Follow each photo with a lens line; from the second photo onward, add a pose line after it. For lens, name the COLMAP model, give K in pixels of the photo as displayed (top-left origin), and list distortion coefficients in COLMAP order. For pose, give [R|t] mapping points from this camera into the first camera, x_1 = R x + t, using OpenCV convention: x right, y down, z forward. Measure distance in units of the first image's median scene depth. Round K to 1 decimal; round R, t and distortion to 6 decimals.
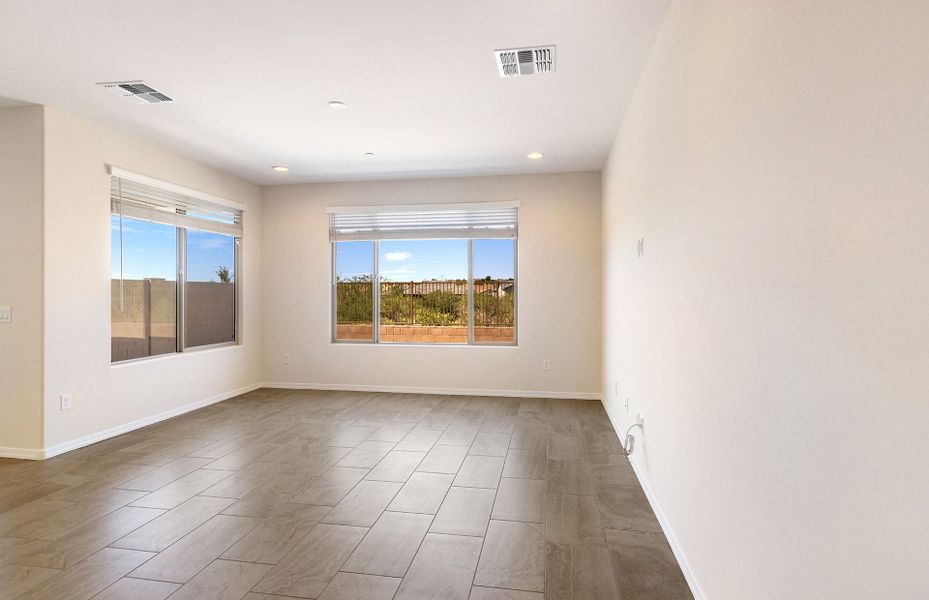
lens RADIAL K [[485.0, 0, 462.1], [0, 485.0, 294.8], [0, 0, 1]] dist [0.020235, -0.000422]
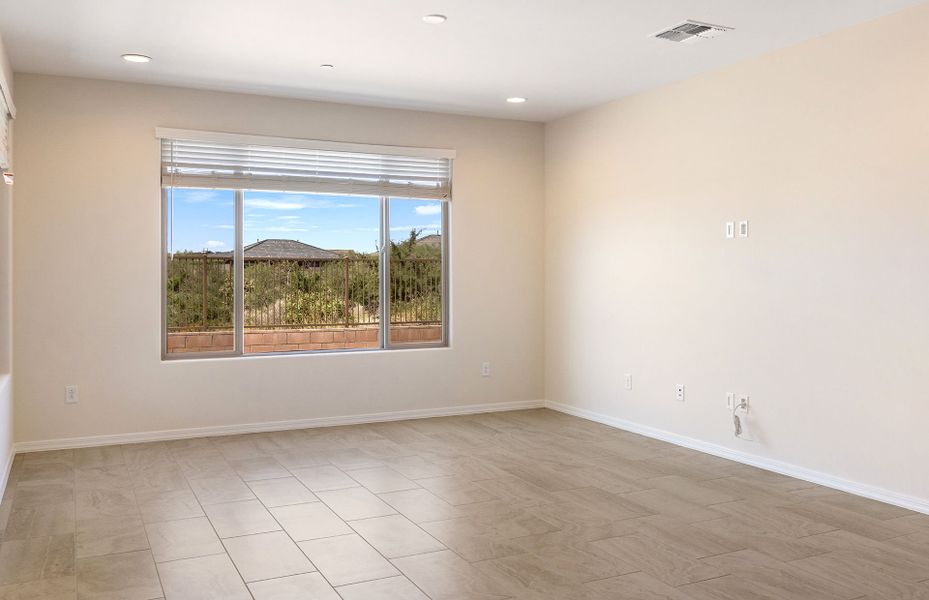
lens RADIAL K [[812.1, 0, 482.4], [0, 812.1, 281.3], [0, 0, 1]] dist [-0.002455, 0.030538]
pose [[0.796452, -0.004658, 0.604683, -0.577925], [0.002390, 0.999987, 0.004556, 0.000260], [-0.604696, -0.002183, 0.796453, -0.012381]]
